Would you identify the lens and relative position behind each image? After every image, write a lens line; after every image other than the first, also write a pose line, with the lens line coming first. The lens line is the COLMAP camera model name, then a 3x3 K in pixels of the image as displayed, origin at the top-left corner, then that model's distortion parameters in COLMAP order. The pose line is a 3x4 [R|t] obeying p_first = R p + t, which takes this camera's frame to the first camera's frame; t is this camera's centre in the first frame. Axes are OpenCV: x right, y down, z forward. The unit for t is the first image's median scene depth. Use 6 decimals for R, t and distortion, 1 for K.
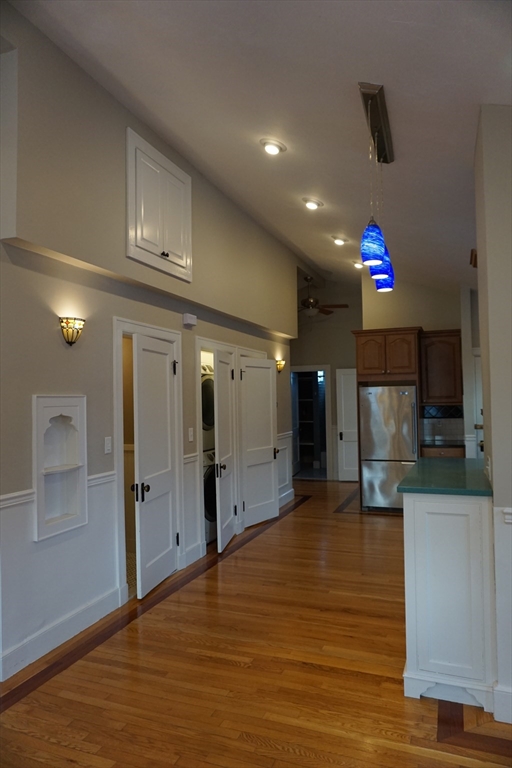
lens RADIAL K [[512.0, 0, 255.3], [0, 512.0, 383.3], [0, 0, 1]] dist [-0.007989, -0.000654]
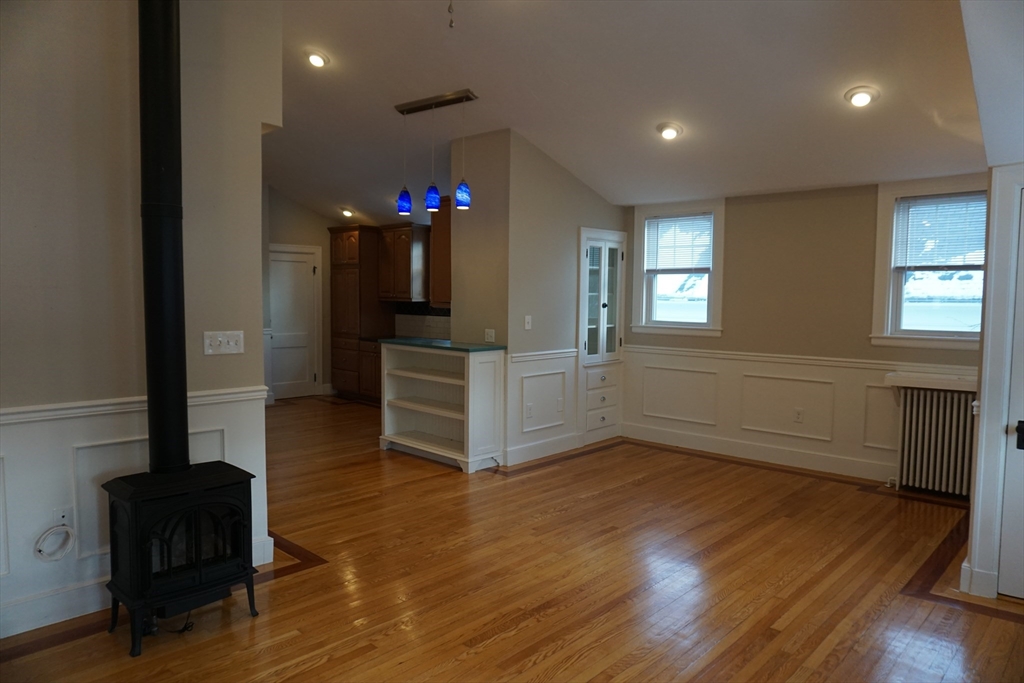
lens RADIAL K [[682.7, 0, 512.0], [0, 682.7, 351.8], [0, 0, 1]] dist [-0.007989, -0.000654]
pose [[0.375877, -0.059784, 0.924739, -1.290226], [-0.045724, 0.995505, 0.082944, 0.019154], [-0.925541, -0.073460, 0.371454, 0.052781]]
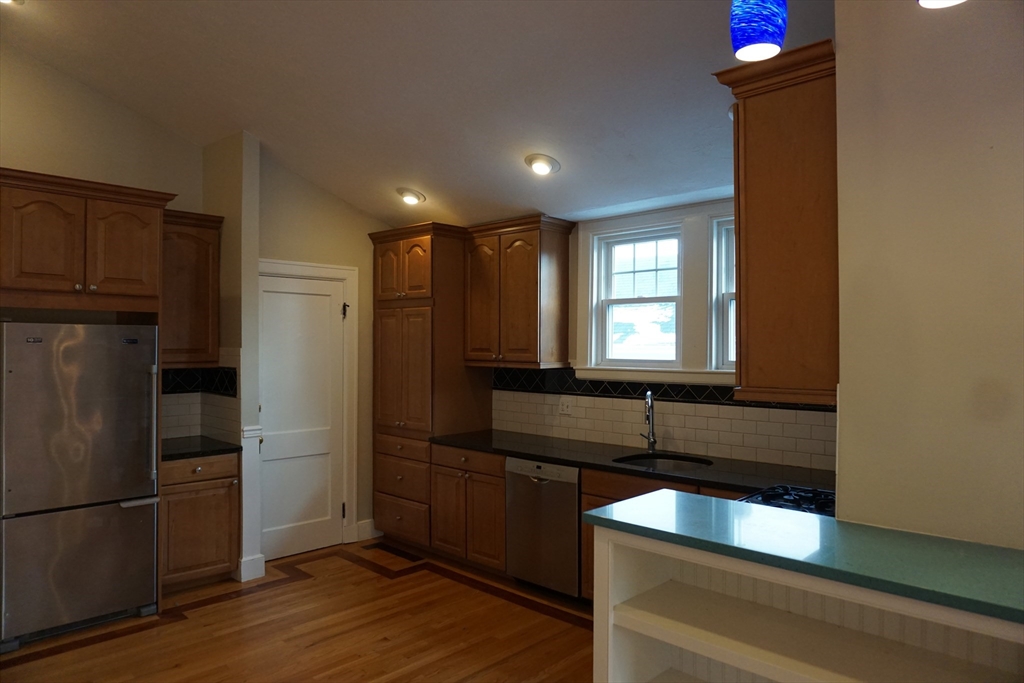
lens RADIAL K [[681.6, 0, 506.7], [0, 681.6, 352.8], [0, 0, 1]] dist [-0.031467, 0.029725]
pose [[0.393005, 0.007256, 0.919508, -0.210569], [-0.038649, 0.999216, 0.008634, 0.022652], [-0.918724, -0.038932, 0.392977, 0.959075]]
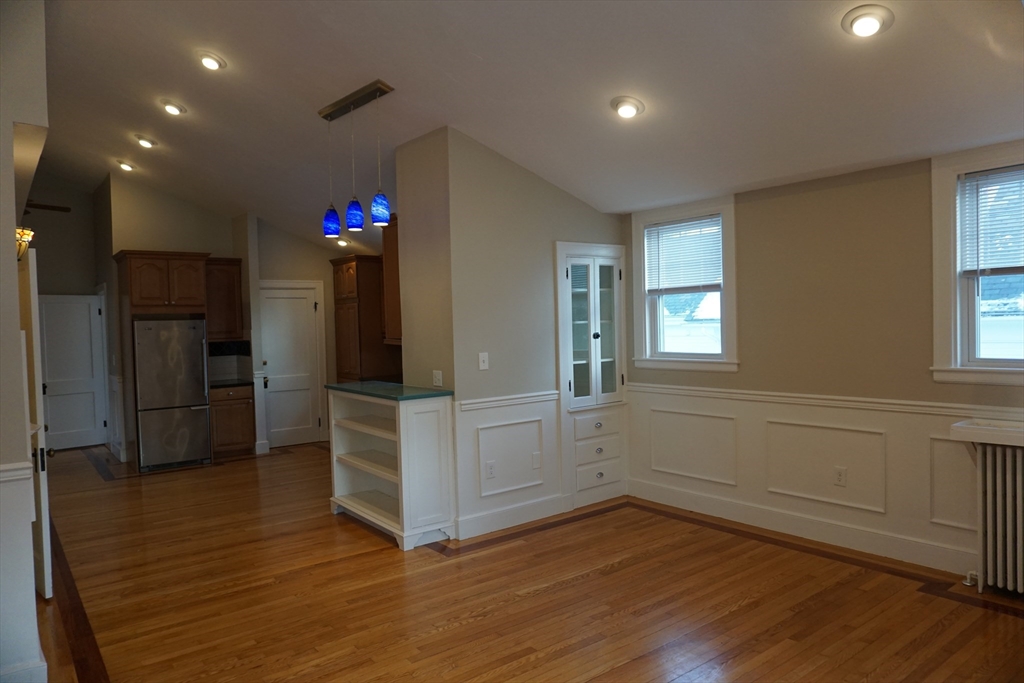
lens RADIAL K [[681.6, 0, 506.7], [0, 681.6, 352.8], [0, 0, 1]] dist [-0.031467, 0.029725]
pose [[0.518628, -0.036580, 0.854217, -0.822989], [-0.008886, 0.998800, 0.048166, 0.001511], [-0.854954, -0.032571, 0.517681, -0.108943]]
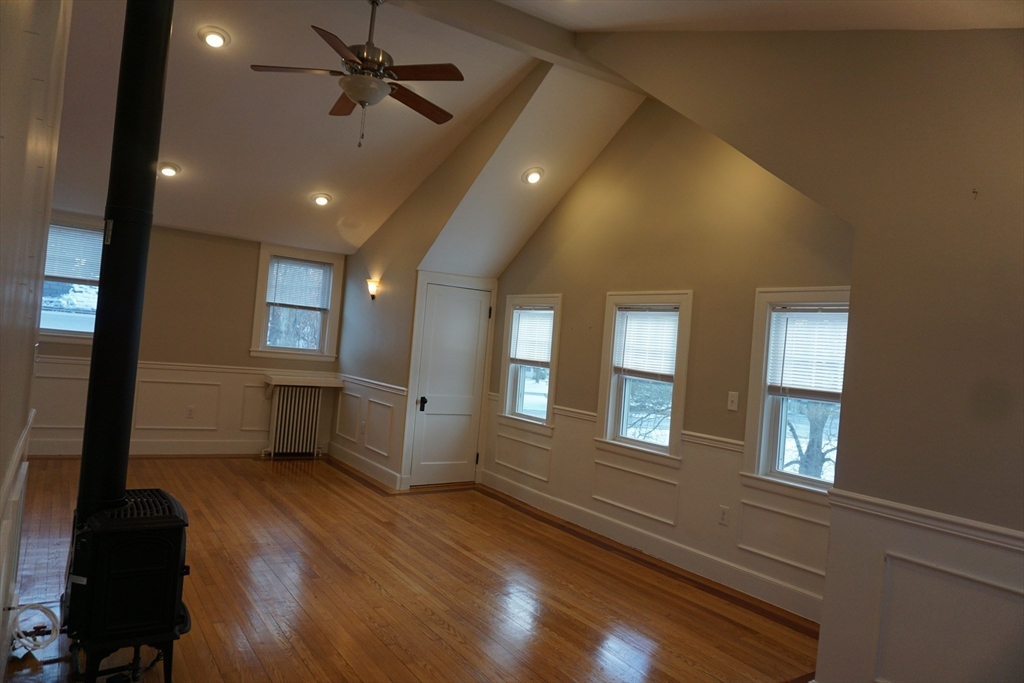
lens RADIAL K [[684.1, 0, 512.0], [0, 684.1, 341.5], [0, 0, 1]] dist [0.001222, 0.000720]
pose [[-0.803759, -0.048139, 0.593004, -1.497185], [-0.096010, 0.994152, -0.049428, 0.079281], [-0.587157, -0.096663, -0.803681, 1.182015]]
